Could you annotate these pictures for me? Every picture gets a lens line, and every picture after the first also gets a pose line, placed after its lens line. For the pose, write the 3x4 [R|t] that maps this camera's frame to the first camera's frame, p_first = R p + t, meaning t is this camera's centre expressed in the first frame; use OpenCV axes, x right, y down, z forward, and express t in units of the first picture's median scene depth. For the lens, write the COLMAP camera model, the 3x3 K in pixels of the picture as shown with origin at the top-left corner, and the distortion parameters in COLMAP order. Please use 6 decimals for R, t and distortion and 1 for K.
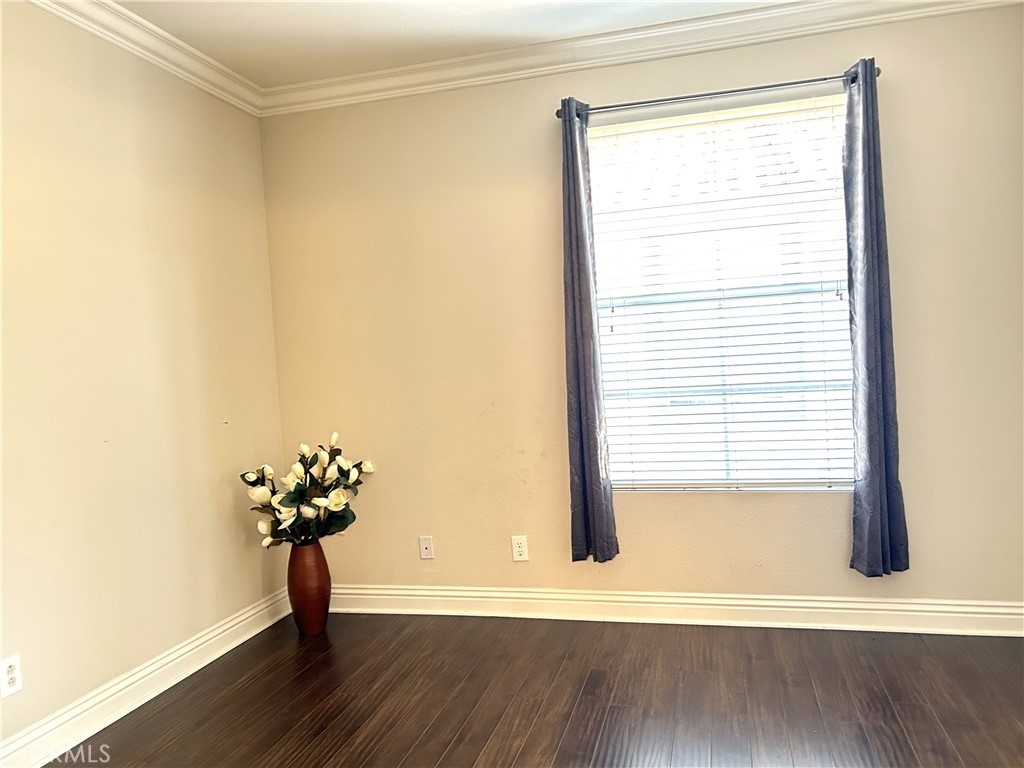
lens RADIAL K [[771.0, 0, 513.9], [0, 771.0, 385.6], [0, 0, 1]] dist [0.056270, -0.056146]
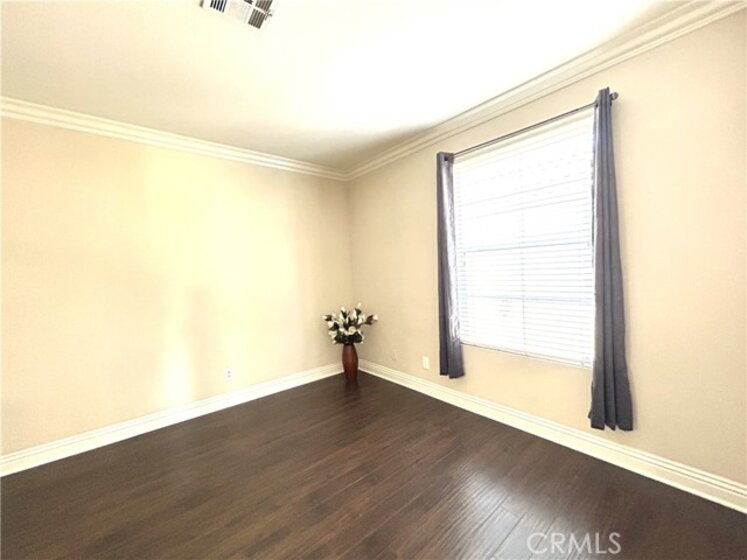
lens RADIAL K [[300.5, 0, 370.8], [0, 300.5, 276.6], [0, 0, 1]] dist [-0.001743, 0.000990]
pose [[0.809551, 0.032132, -0.586169, 0.391222], [-0.014465, 0.999290, 0.034801, -0.063843], [0.586871, -0.019695, 0.809441, 0.233881]]
